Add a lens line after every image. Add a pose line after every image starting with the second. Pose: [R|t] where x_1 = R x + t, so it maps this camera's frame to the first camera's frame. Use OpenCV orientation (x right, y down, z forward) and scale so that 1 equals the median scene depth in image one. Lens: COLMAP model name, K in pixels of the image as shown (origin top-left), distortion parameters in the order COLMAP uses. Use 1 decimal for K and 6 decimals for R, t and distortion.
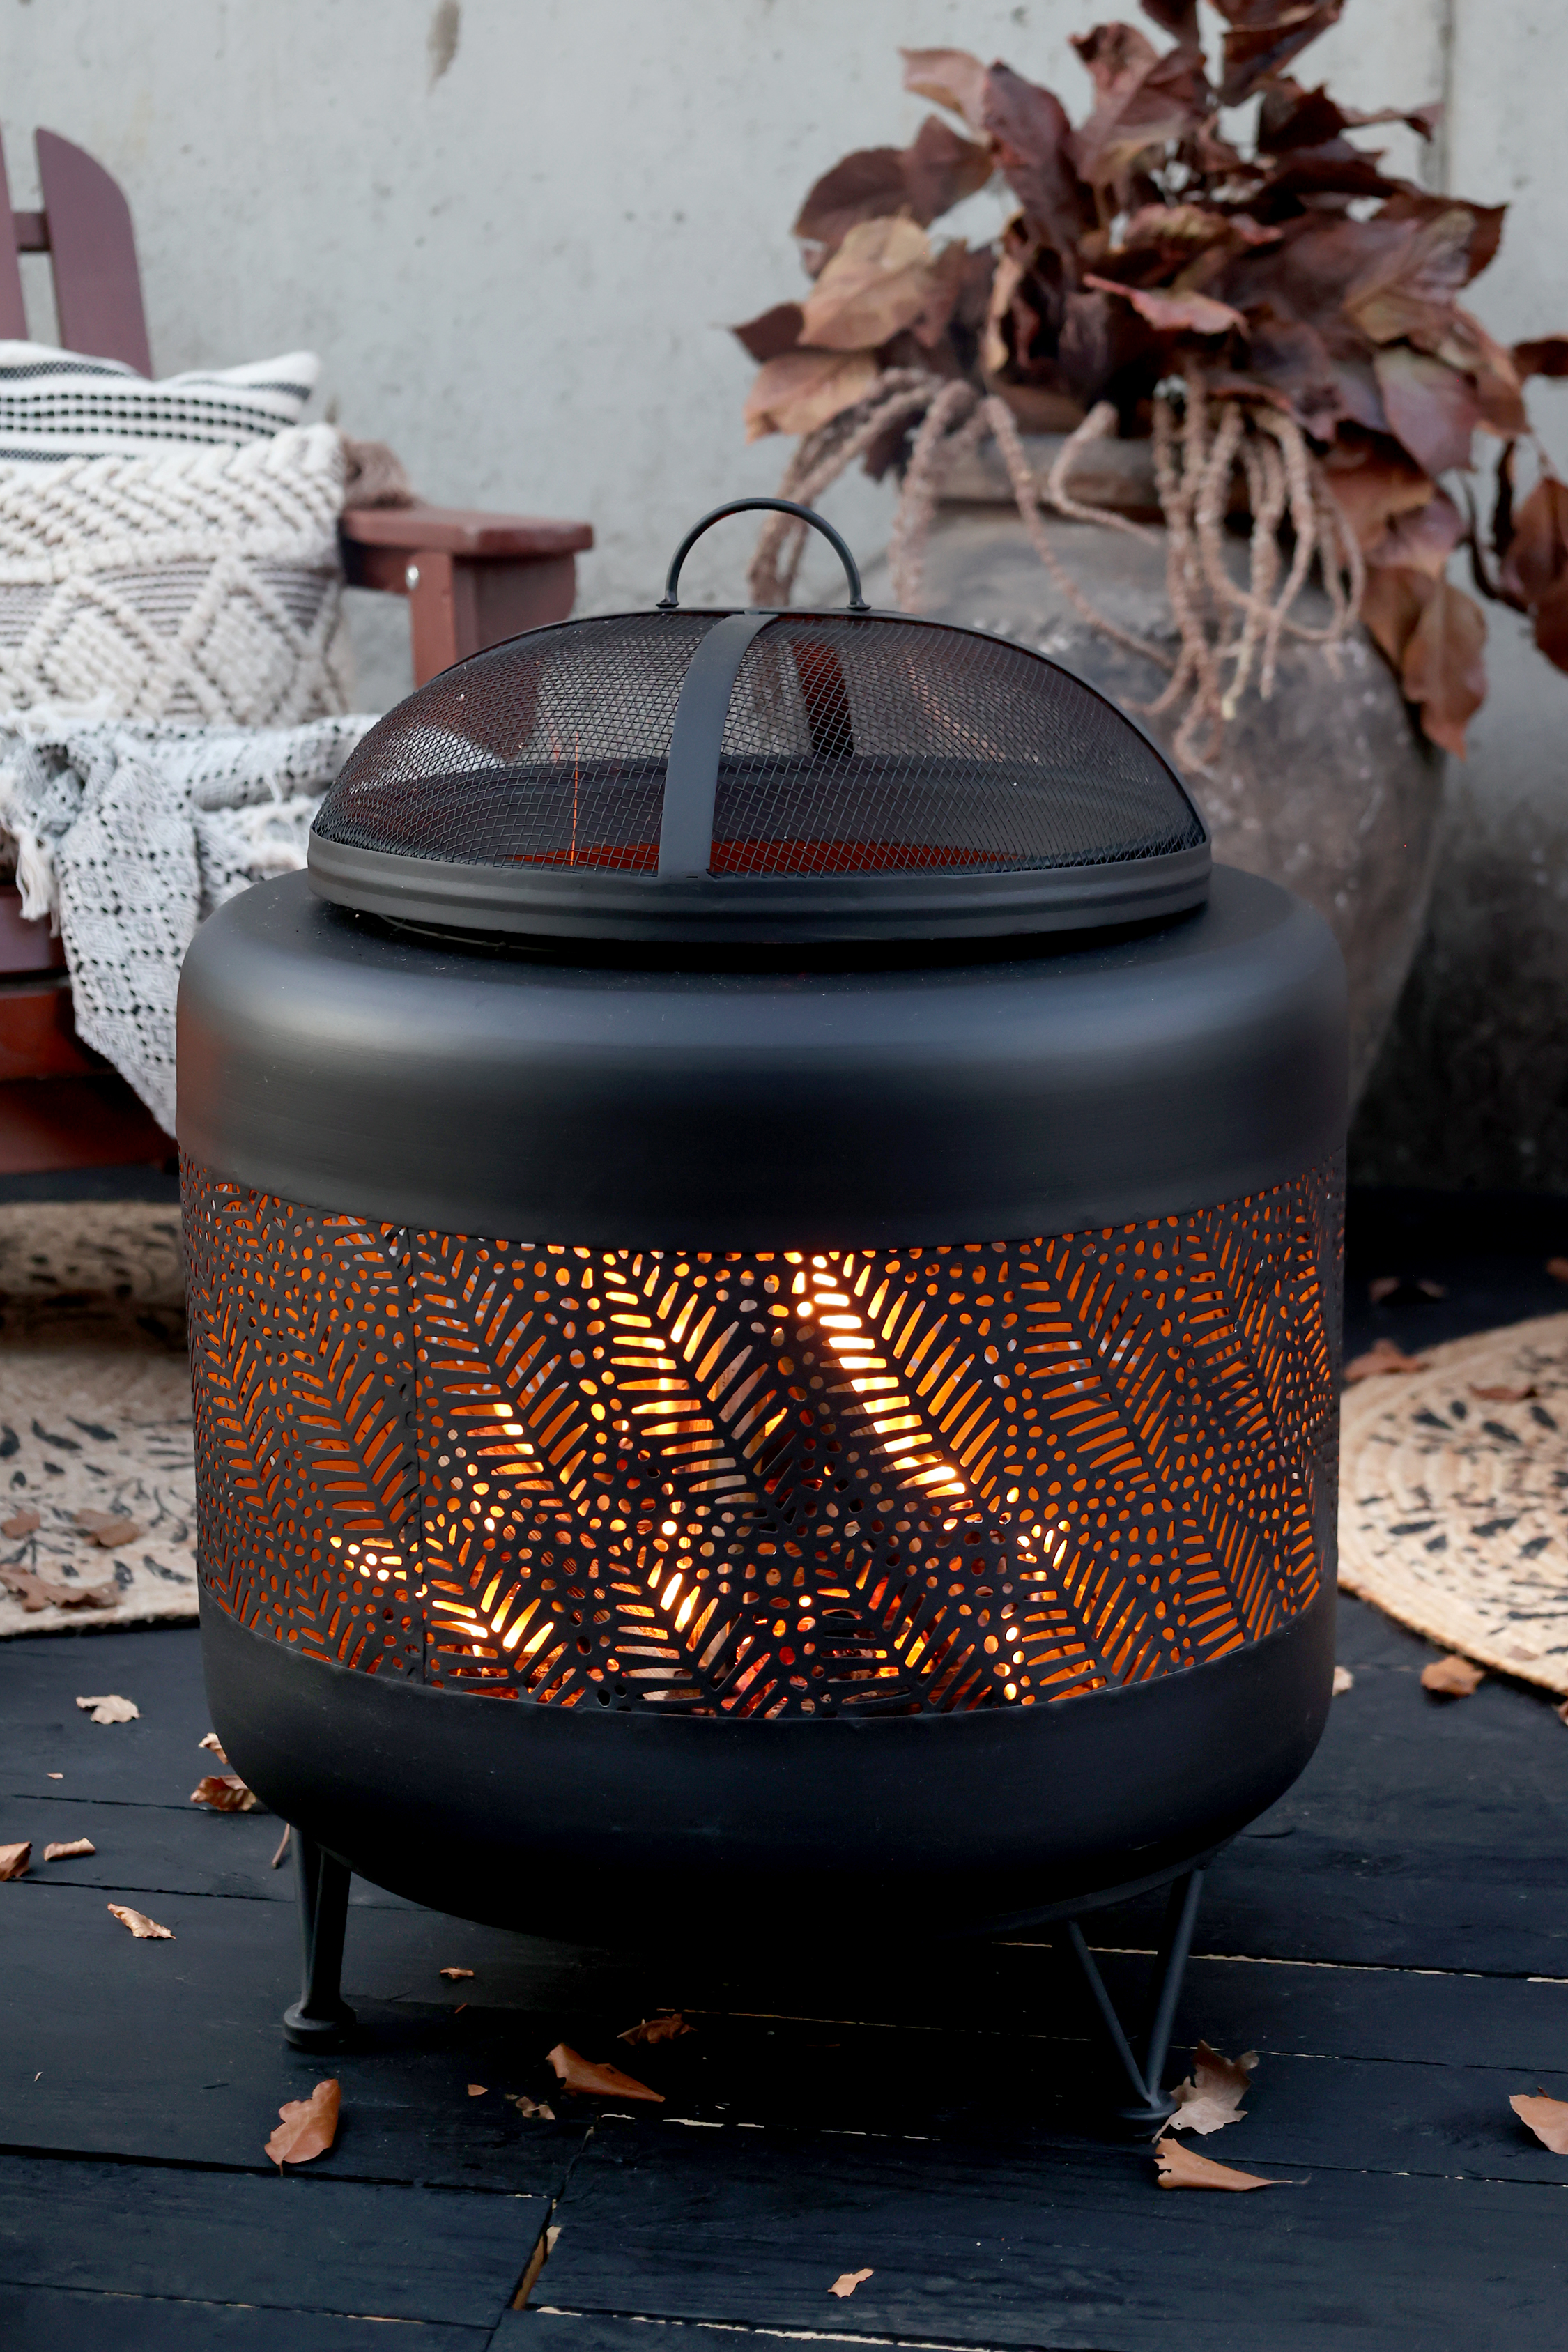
lens RADIAL K [[3918.5, 0, 797.2], [0, 3918.5, 1142.8], [0, 0, 1]] dist [0.010091, 0.000000]
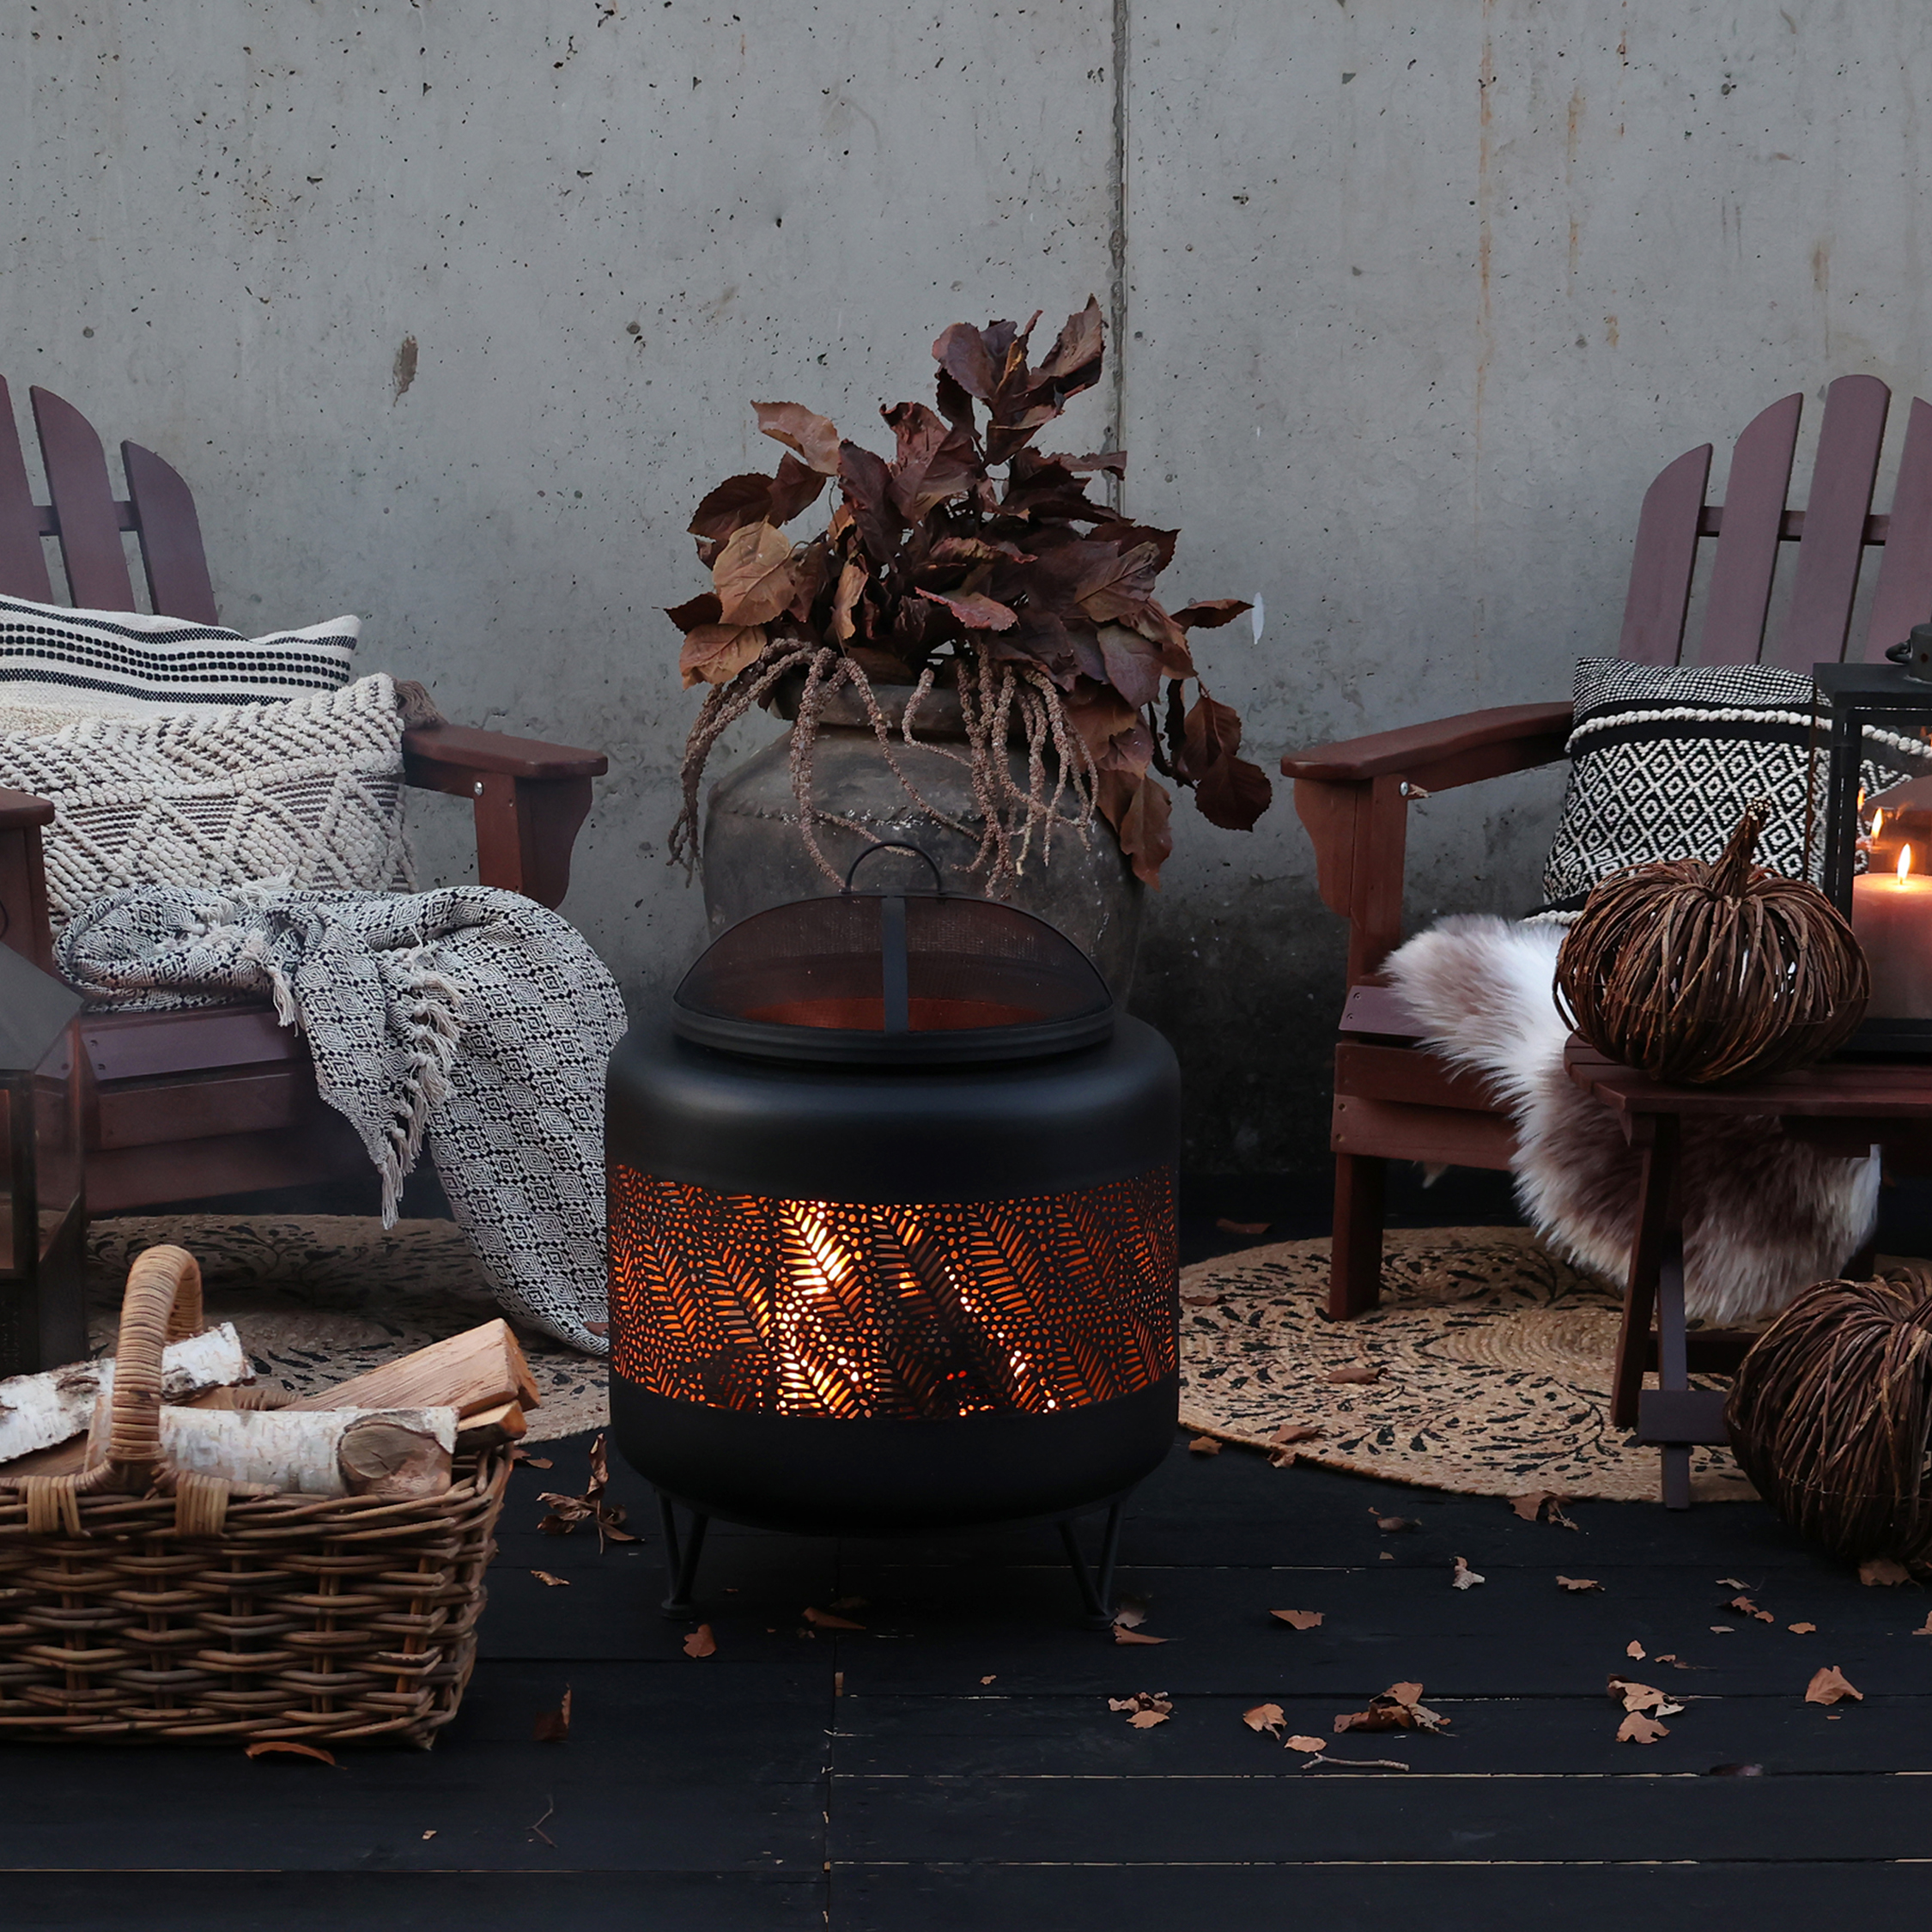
lens RADIAL K [[4964.2, 0, 968.7], [0, 4964.2, 966.8], [0, 0, 1]] dist [0.047448, 0.000000]
pose [[0.984086, -0.024171, 0.176041, -0.277498], [0.030383, 0.999004, -0.032679, -0.007814], [-0.175076, 0.037507, 0.983840, -1.010568]]
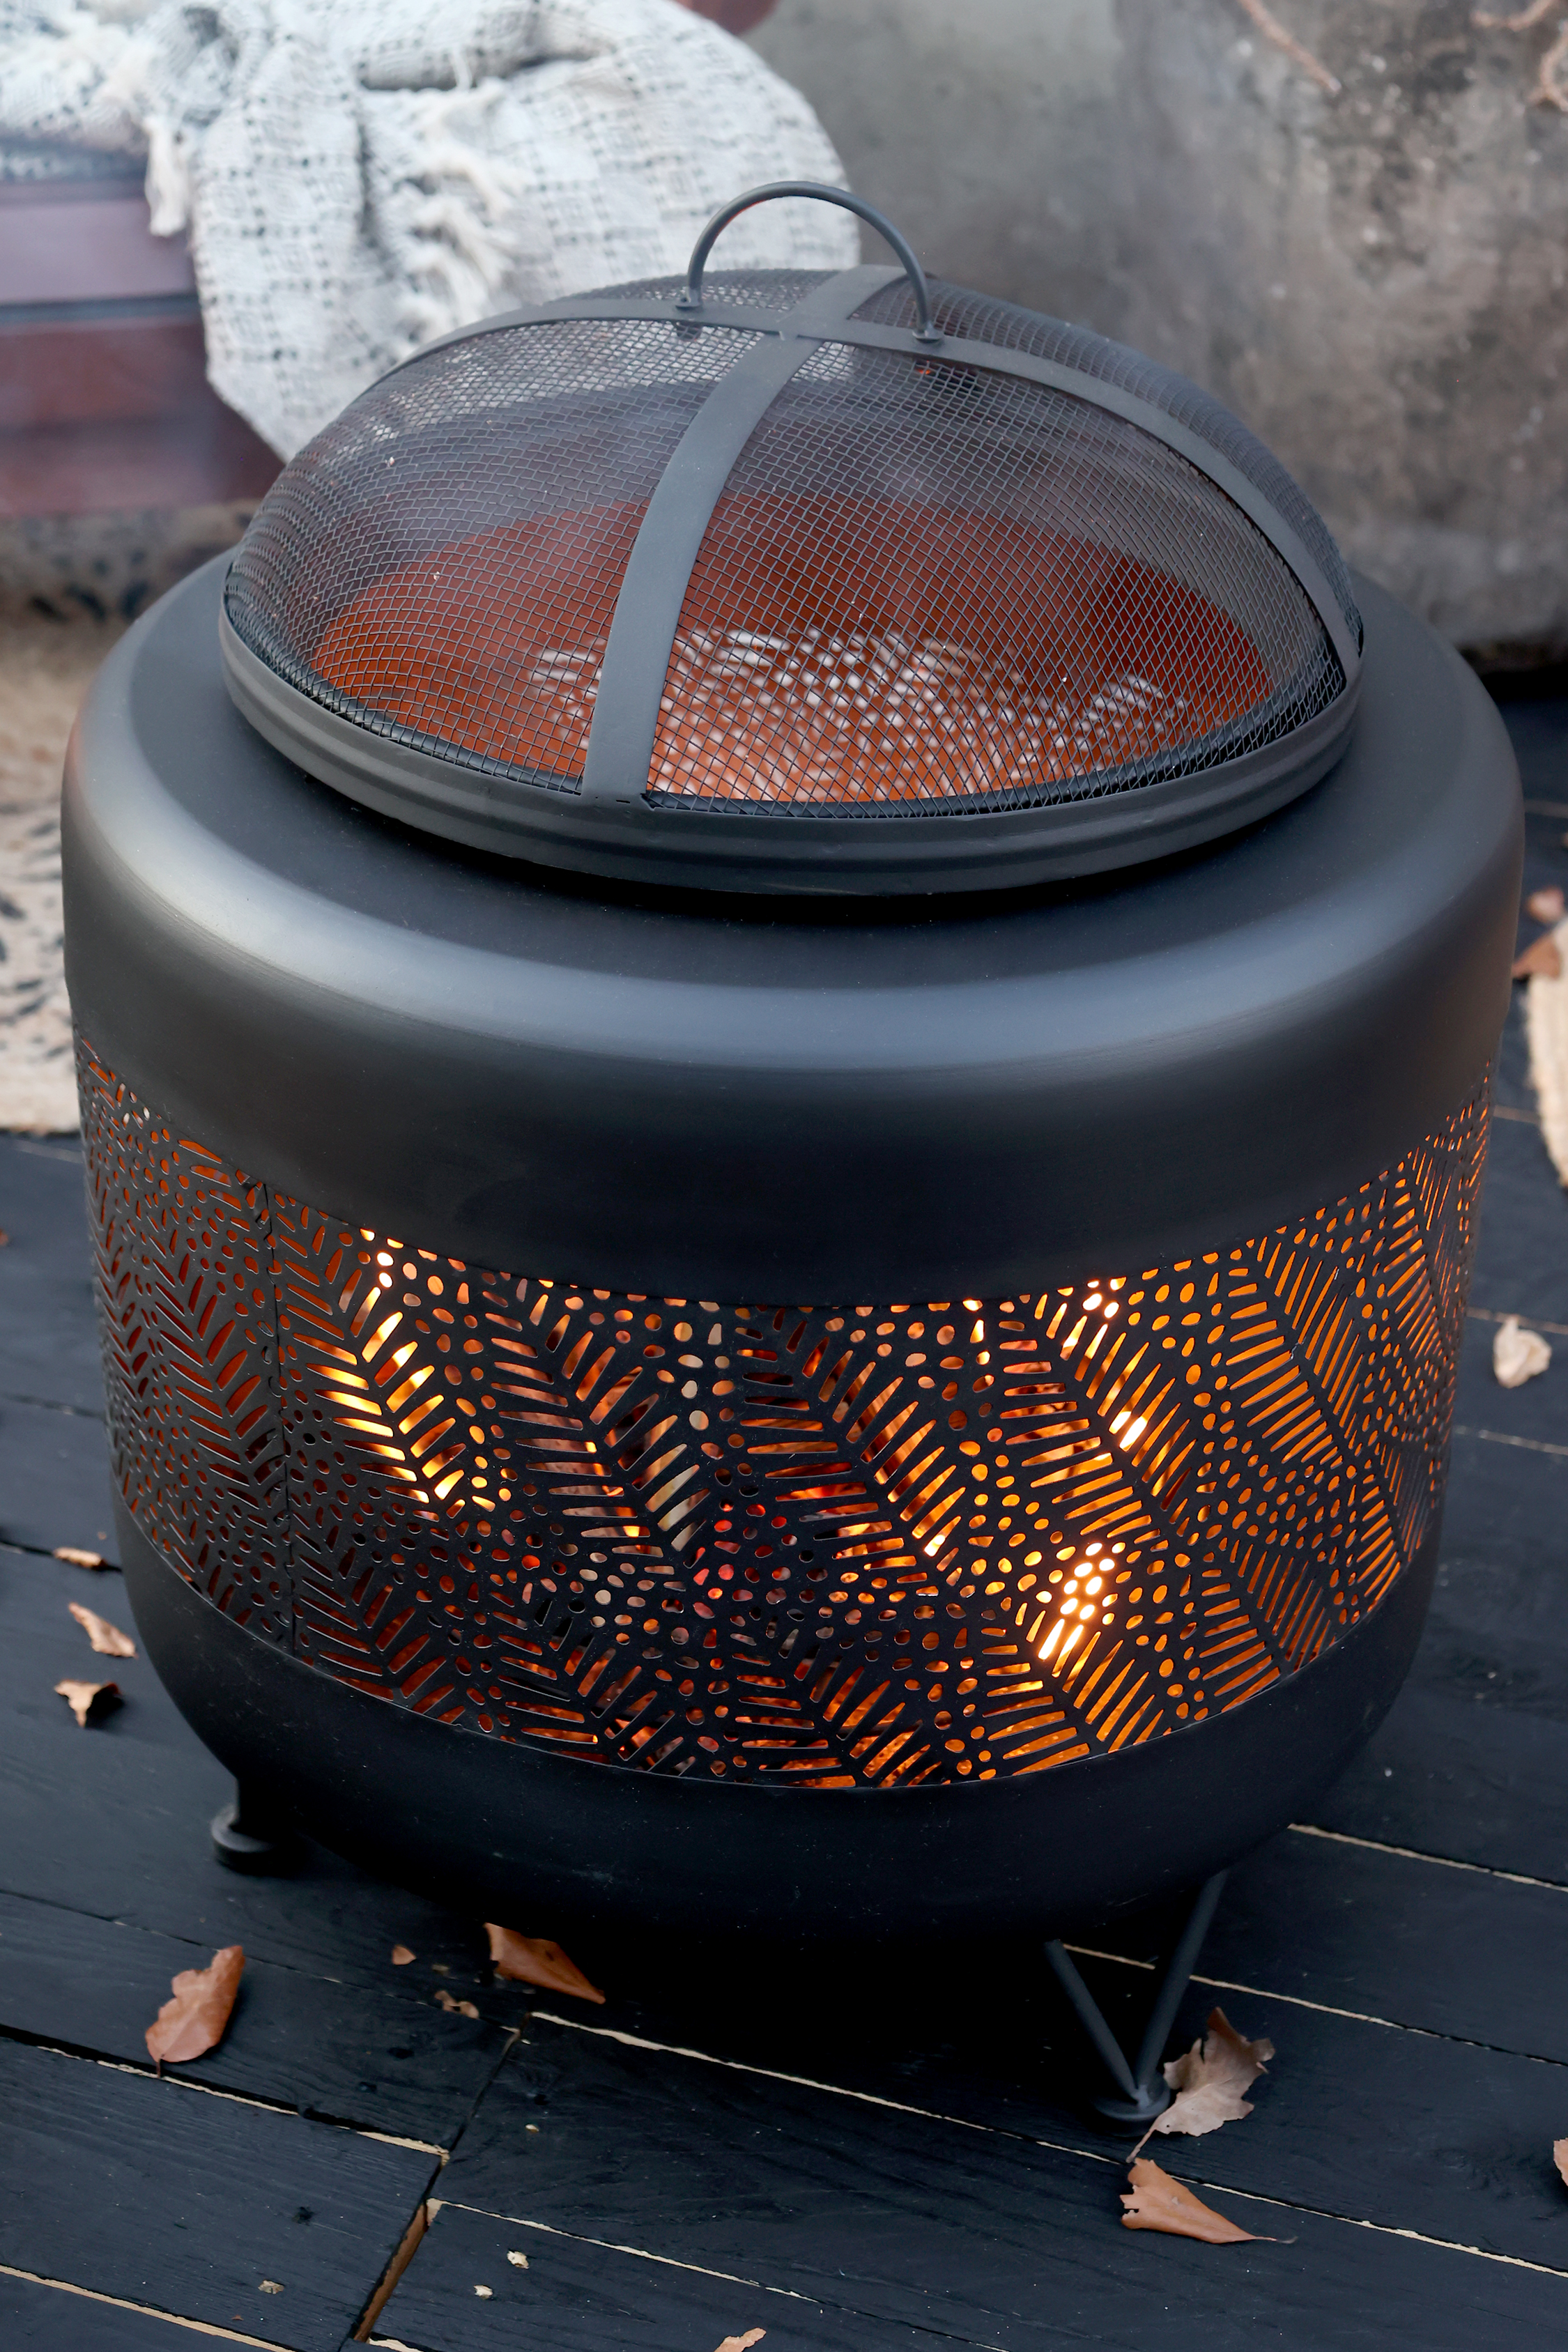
lens RADIAL K [[3918.5, 0, 764.8], [0, 3918.5, 1133.7], [0, 0, 1]] dist [0.010091, 0.000000]
pose [[0.988075, 0.097859, -0.118873, 0.058127], [-0.057047, 0.949773, 0.307697, -0.143443], [0.143013, -0.297247, 0.944029, 0.145086]]
